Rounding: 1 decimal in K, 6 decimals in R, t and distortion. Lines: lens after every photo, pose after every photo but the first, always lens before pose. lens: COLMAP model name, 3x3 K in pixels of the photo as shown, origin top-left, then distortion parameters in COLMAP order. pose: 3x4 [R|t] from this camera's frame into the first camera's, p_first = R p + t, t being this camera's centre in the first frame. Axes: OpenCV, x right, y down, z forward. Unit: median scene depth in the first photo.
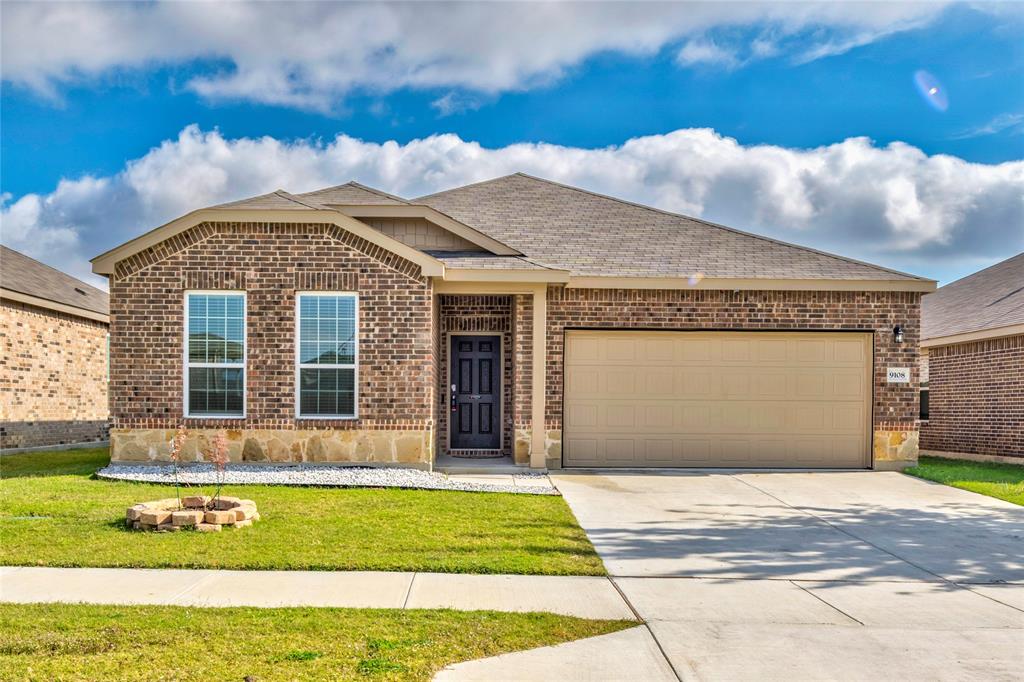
lens RADIAL K [[553.1, 0, 512.7], [0, 553.1, 342.8], [0, 0, 1]] dist [-0.001690, -0.005110]
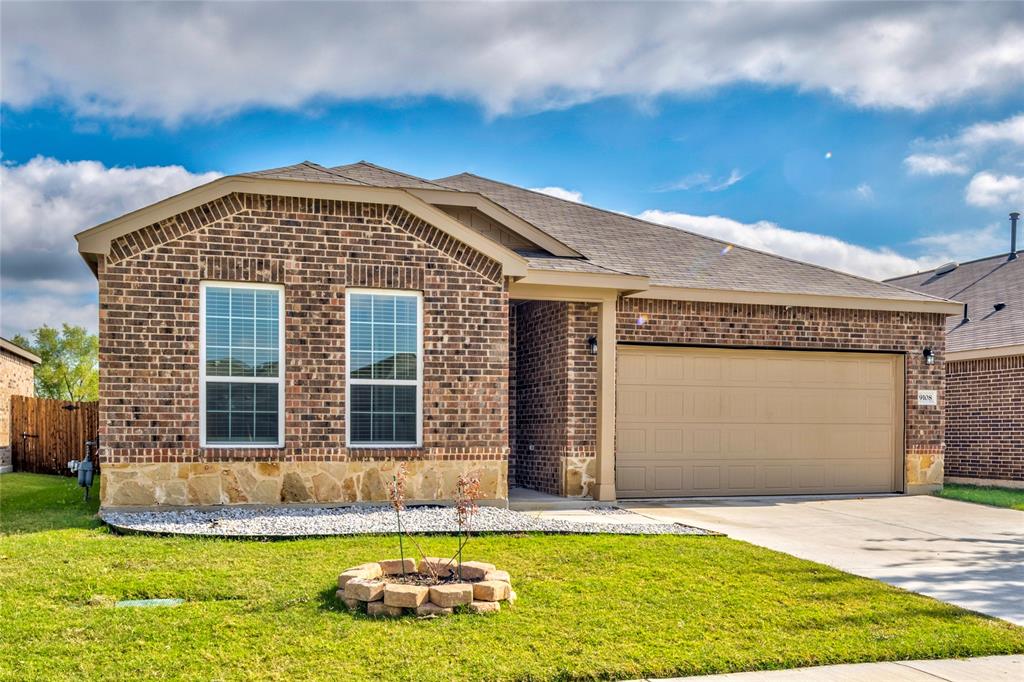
lens RADIAL K [[590.3, 0, 507.2], [0, 590.3, 366.0], [0, 0, 1]] dist [-0.005649, -0.001655]
pose [[0.985889, 0.014784, 0.166745, -0.301299], [-0.015923, 0.999858, 0.005497, 0.010868], [-0.166640, -0.008074, 0.985985, 0.119775]]
